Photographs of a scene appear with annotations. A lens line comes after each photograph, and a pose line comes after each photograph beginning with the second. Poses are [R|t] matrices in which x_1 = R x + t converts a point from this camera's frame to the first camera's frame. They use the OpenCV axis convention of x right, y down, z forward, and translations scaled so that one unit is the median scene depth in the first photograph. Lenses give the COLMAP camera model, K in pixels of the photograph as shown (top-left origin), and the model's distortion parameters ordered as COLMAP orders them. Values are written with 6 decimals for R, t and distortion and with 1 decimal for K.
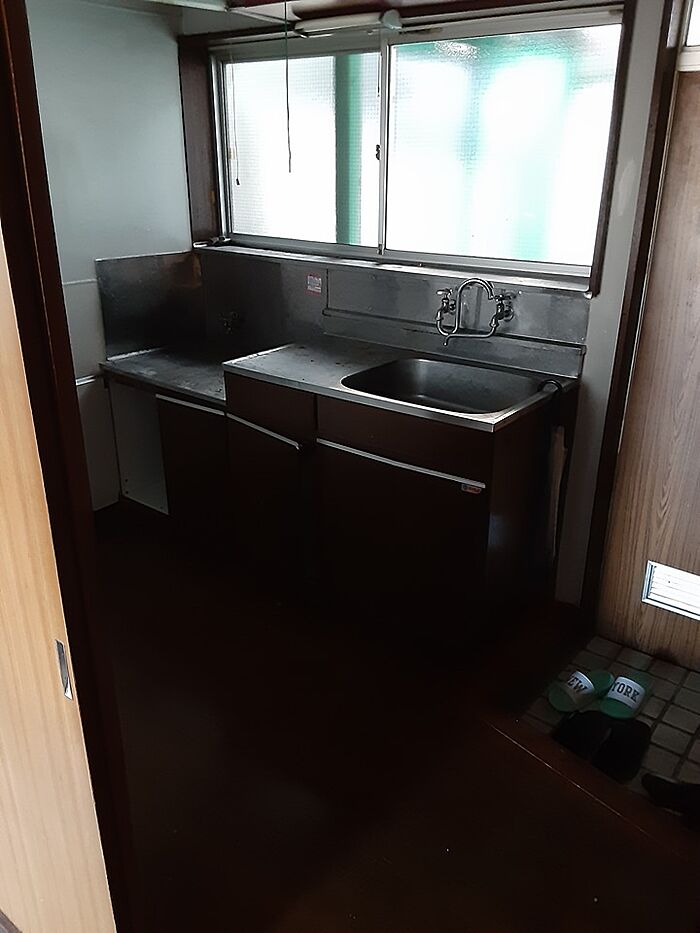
lens RADIAL K [[746.5, 0, 350.0], [0, 746.5, 466.5], [0, 0, 1]] dist [0.000039, -0.005895]
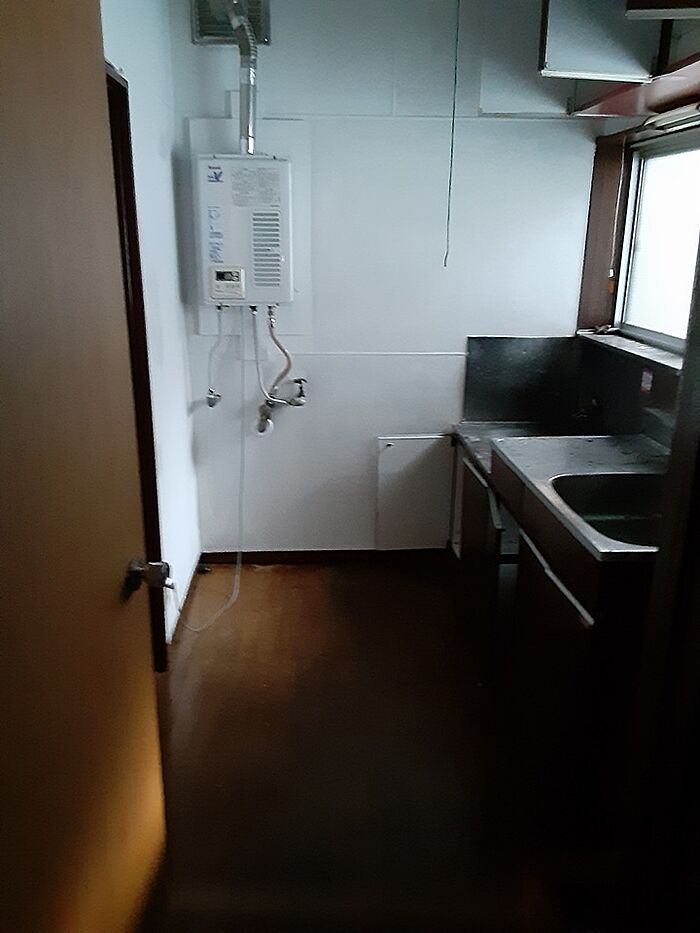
lens RADIAL K [[746.5, 0, 350.0], [0, 746.5, 466.5], [0, 0, 1]] dist [0.000039, -0.005895]
pose [[0.653568, 0.211128, -0.726824, 0.398872], [-0.283595, 0.958657, 0.023459, -0.058500], [0.701728, 0.190791, 0.686423, 0.120855]]
